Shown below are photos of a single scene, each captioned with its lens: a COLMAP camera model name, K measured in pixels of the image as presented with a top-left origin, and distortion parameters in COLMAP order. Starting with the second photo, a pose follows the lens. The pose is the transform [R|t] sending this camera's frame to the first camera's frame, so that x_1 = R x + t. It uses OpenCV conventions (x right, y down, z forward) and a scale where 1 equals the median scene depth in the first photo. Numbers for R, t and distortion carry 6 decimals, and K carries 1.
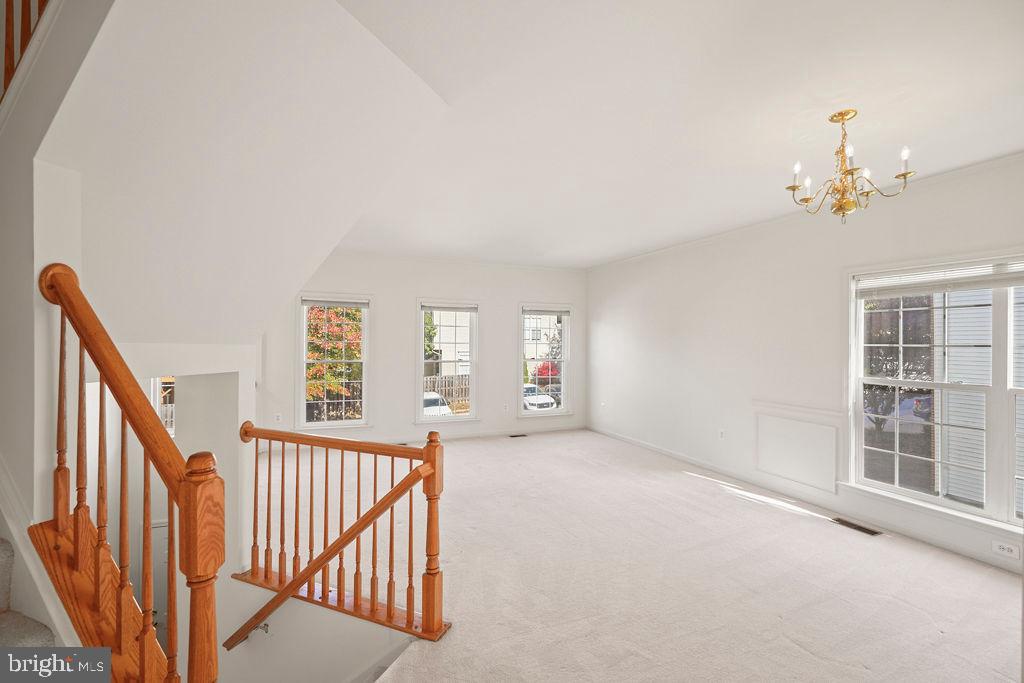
lens RADIAL K [[466.2, 0, 507.4], [0, 466.2, 336.9], [0, 0, 1]] dist [-0.000667, 0.000114]
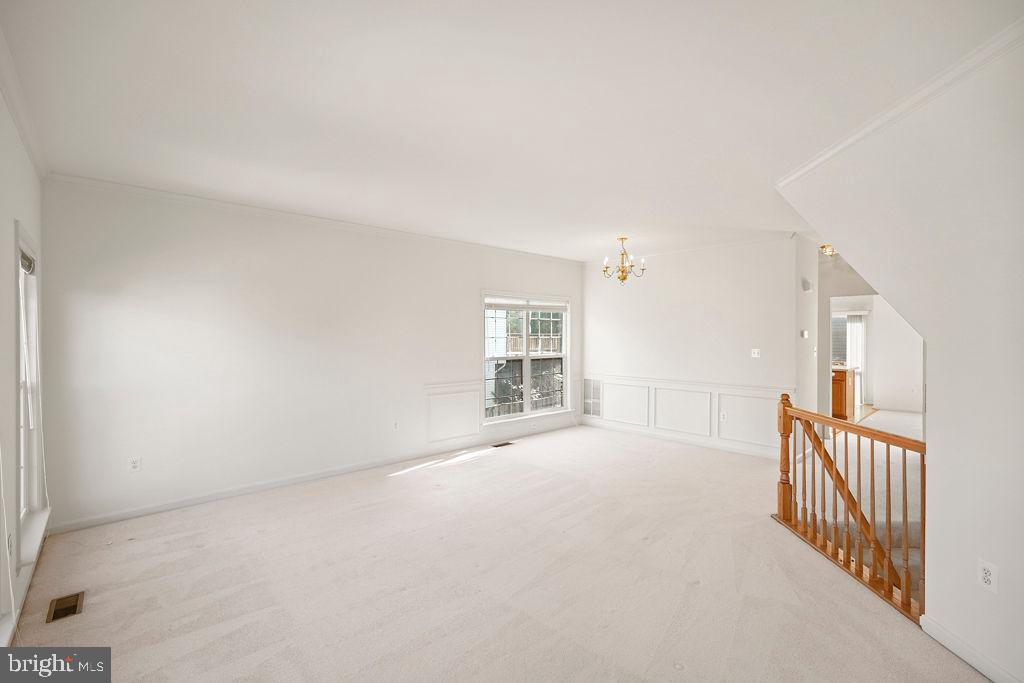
lens RADIAL K [[466.2, 0, 507.4], [0, 466.2, 336.9], [0, 0, 1]] dist [-0.000667, 0.000114]
pose [[-0.367950, -0.008374, 0.929808, -0.840060], [-0.012456, 0.999914, 0.004076, 0.006886], [-0.929762, -0.010082, -0.368023, 1.650889]]
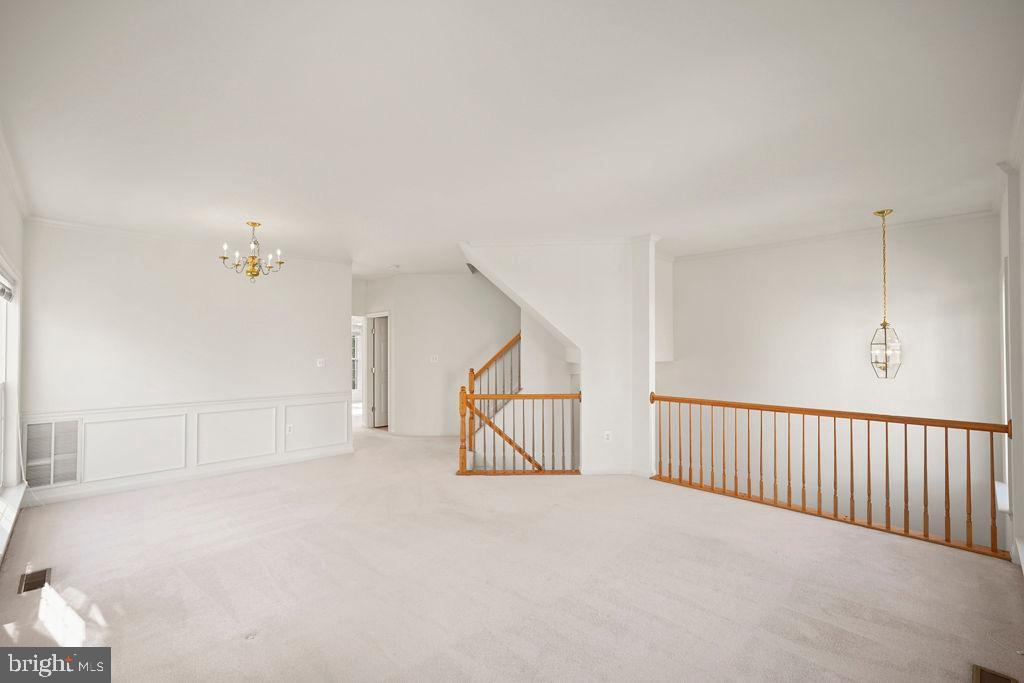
lens RADIAL K [[466.2, 0, 507.4], [0, 466.2, 336.9], [0, 0, 1]] dist [-0.000667, 0.000114]
pose [[-0.916309, -0.010706, -0.400330, 0.342039], [0.001865, 0.999518, -0.030997, 0.018928], [0.400469, -0.029150, -0.915847, 2.109271]]
